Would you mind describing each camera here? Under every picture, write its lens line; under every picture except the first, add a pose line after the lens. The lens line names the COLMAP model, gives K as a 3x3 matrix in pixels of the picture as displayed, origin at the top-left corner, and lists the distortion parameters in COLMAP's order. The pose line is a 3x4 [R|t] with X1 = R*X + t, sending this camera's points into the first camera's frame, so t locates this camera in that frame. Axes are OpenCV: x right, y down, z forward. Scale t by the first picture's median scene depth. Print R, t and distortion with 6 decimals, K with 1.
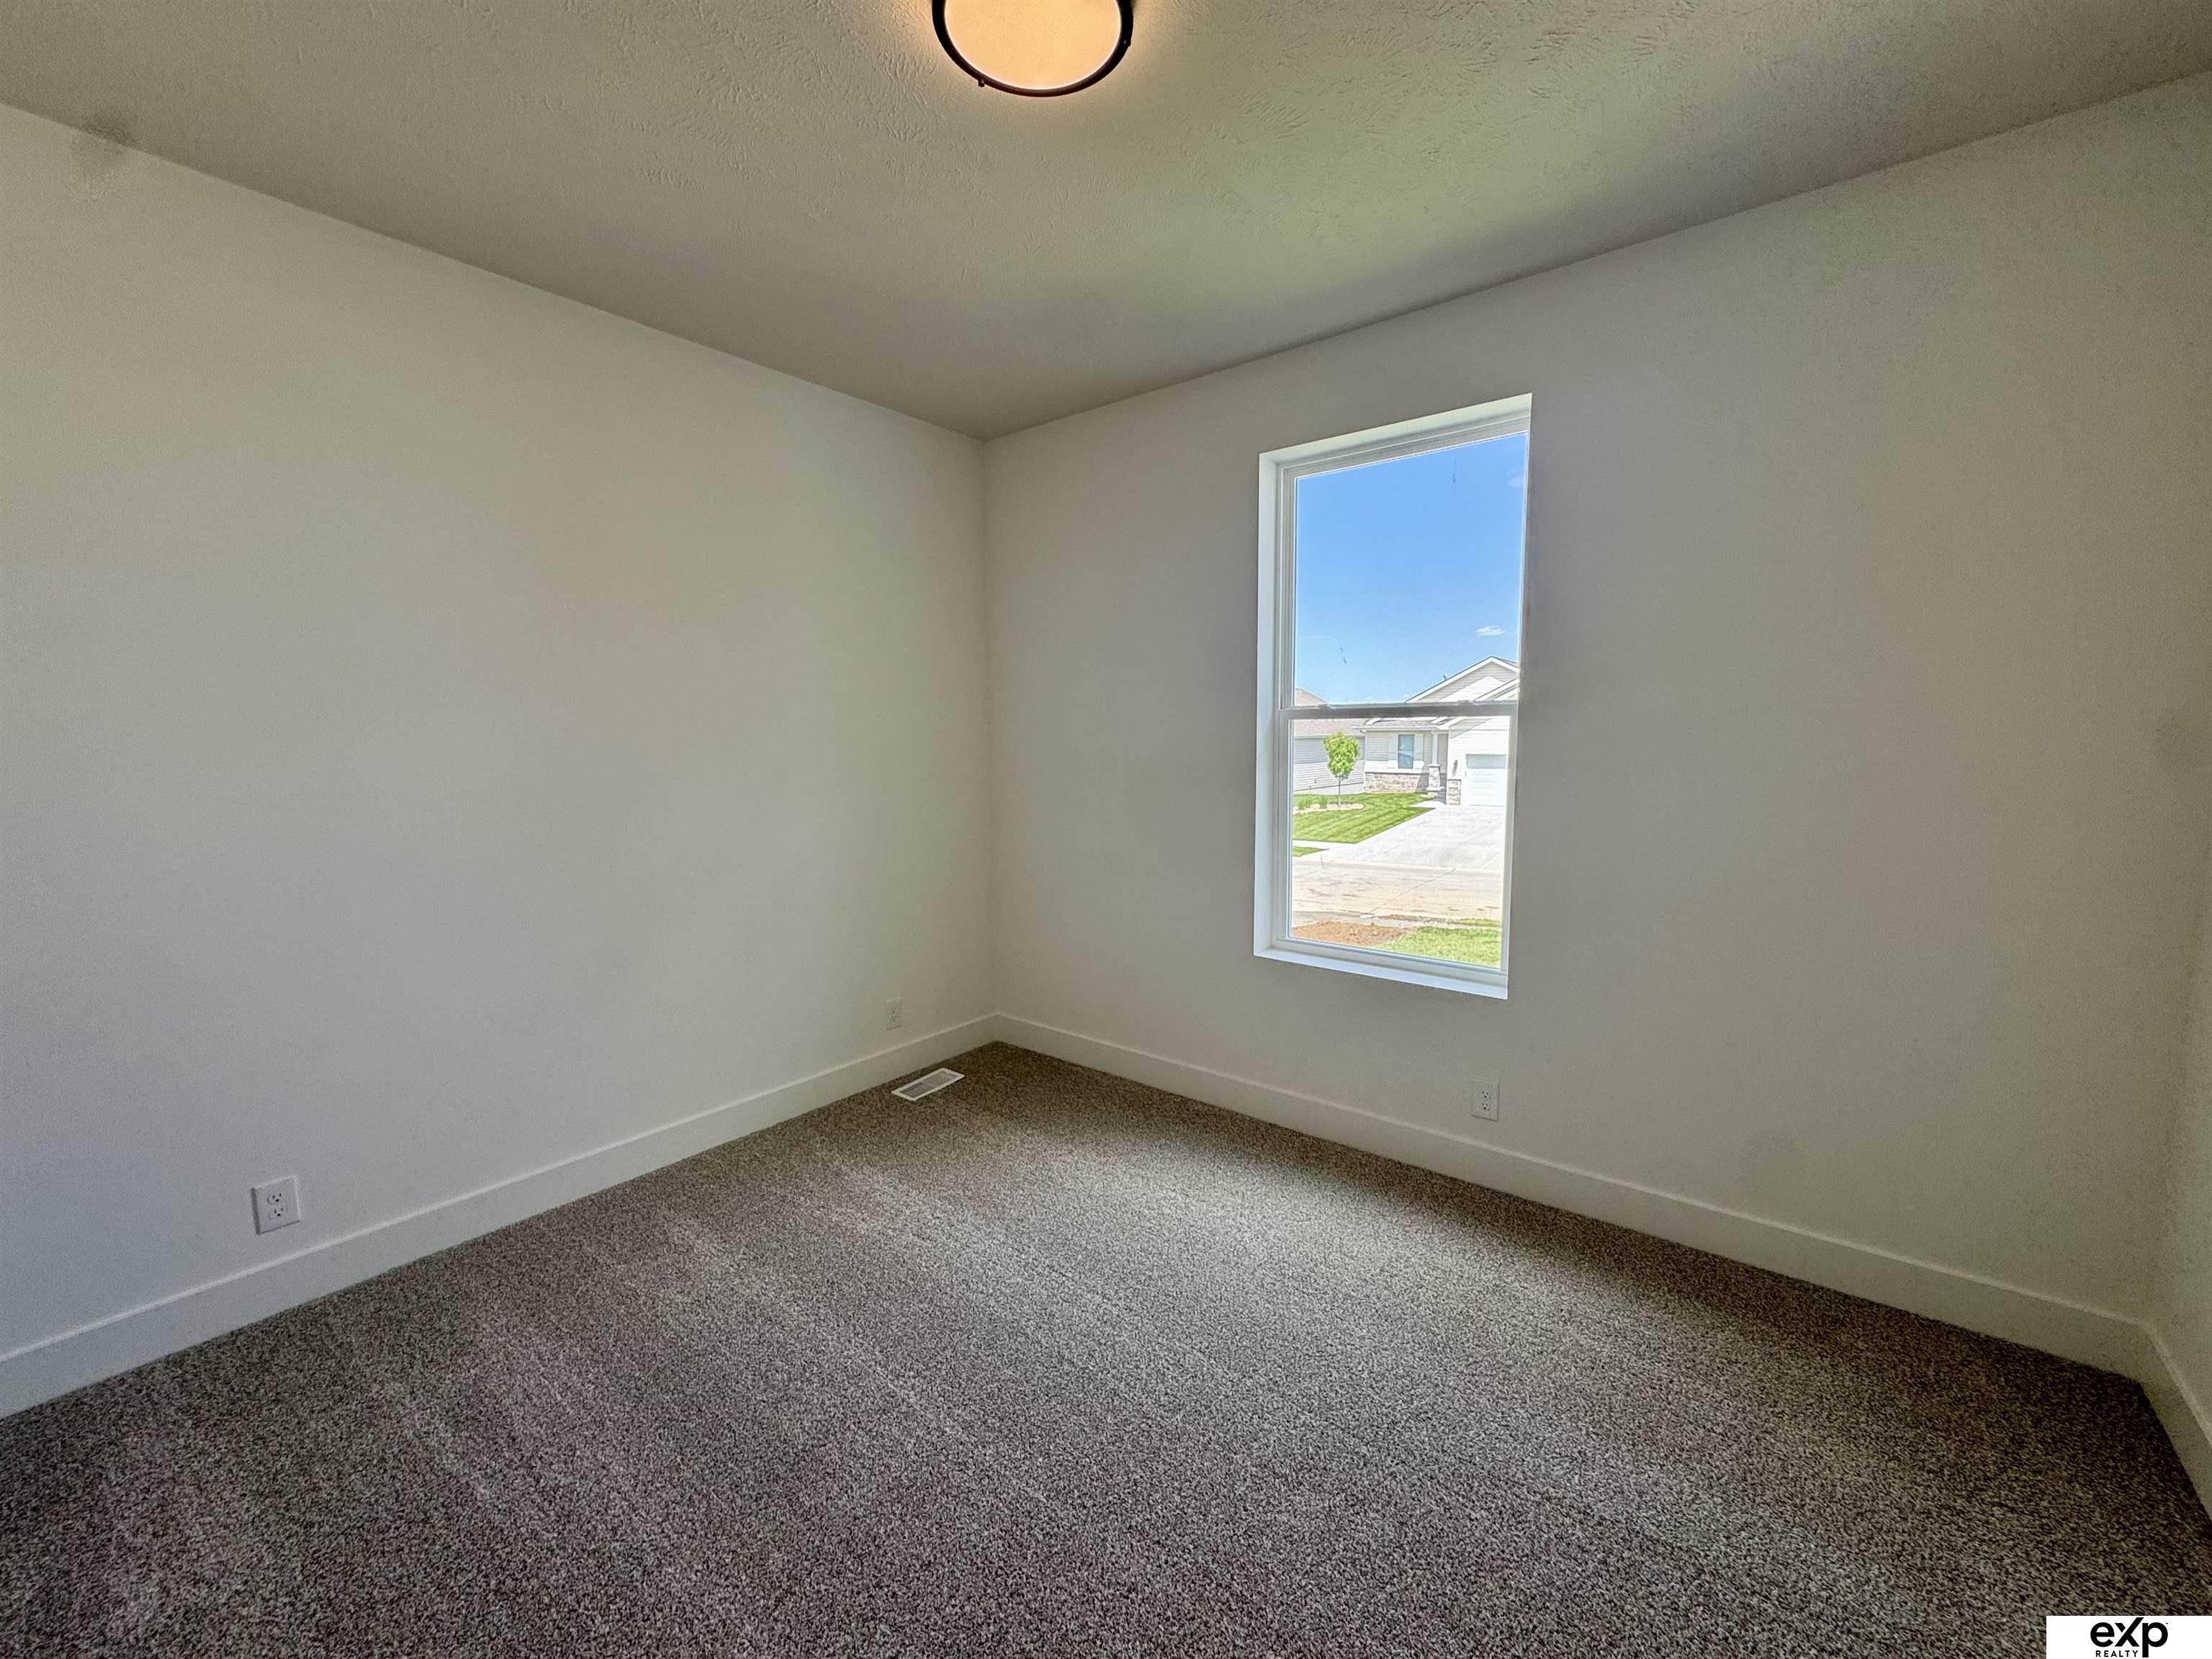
lens RADIAL K [[876.1, 0, 1115.5], [0, 876.1, 826.6], [0, 0, 1]] dist [-0.003915, -0.000326]
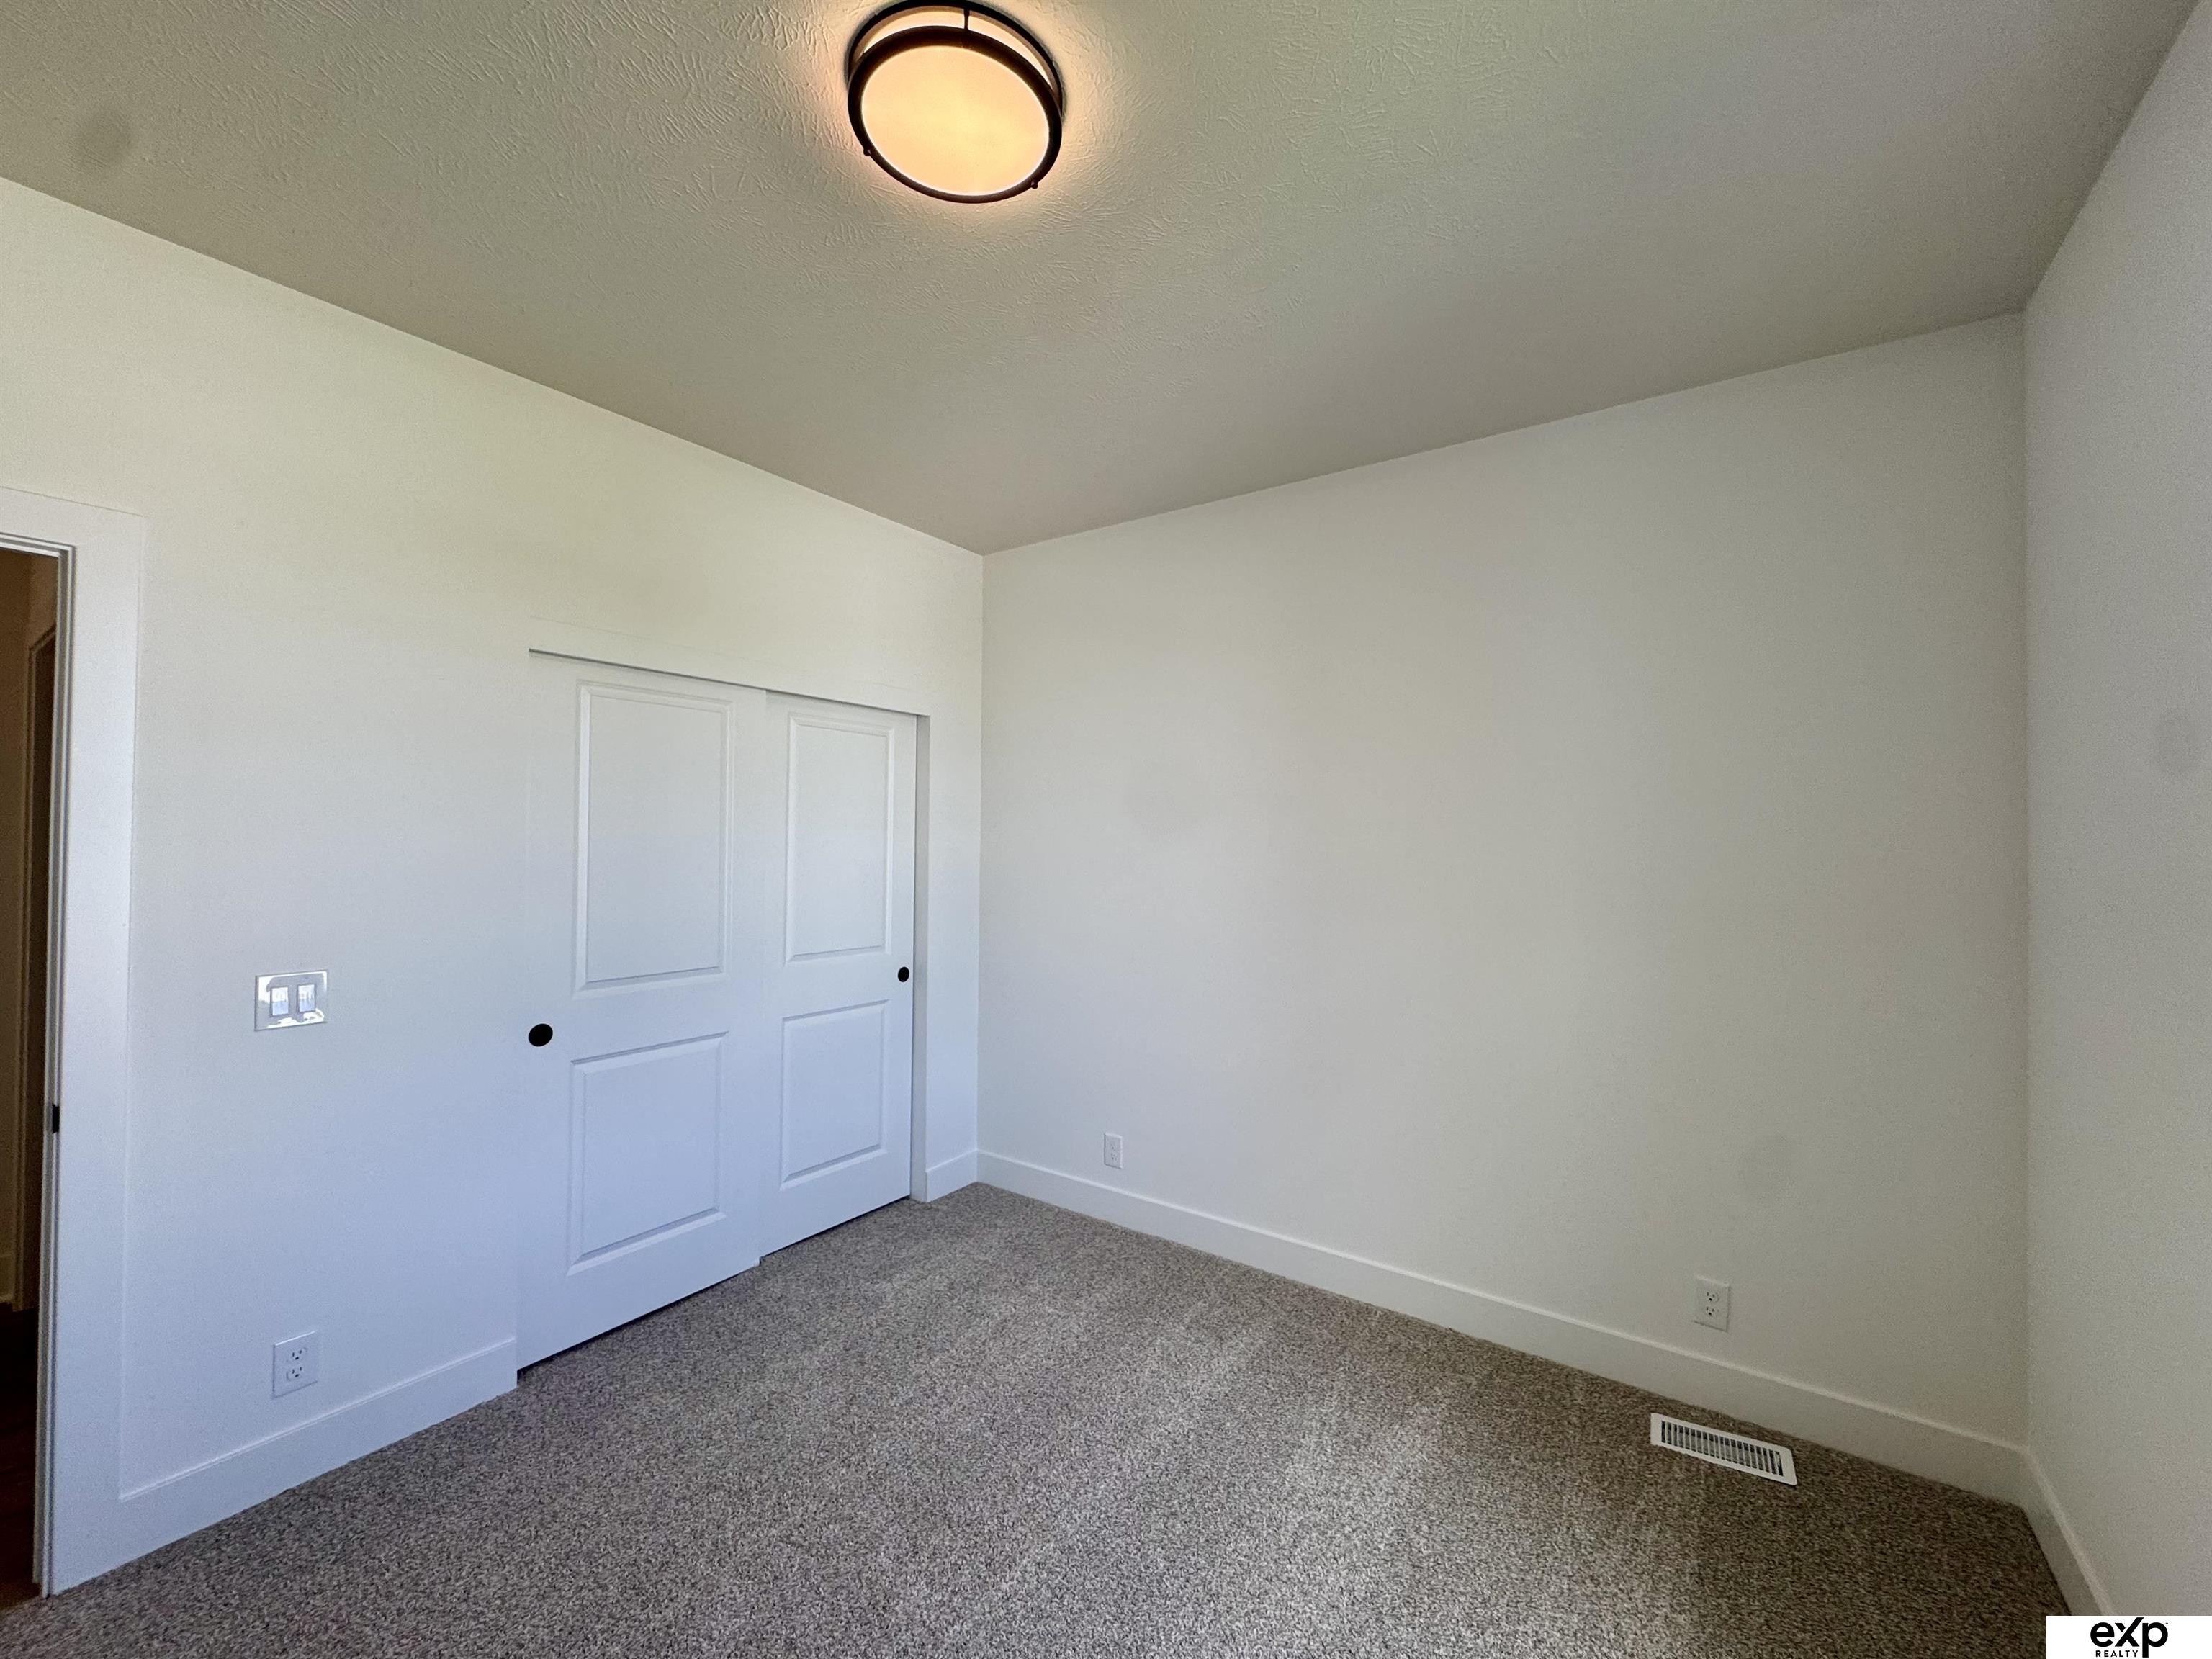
lens RADIAL K [[876.1, 0, 1113.0], [0, 876.1, 838.7], [0, 0, 1]] dist [-0.003915, -0.000326]
pose [[0.034916, -0.008201, -0.999357, 0.419213], [-0.107502, 0.994133, -0.011914, -0.072441], [0.993592, 0.107849, 0.033830, 0.610066]]
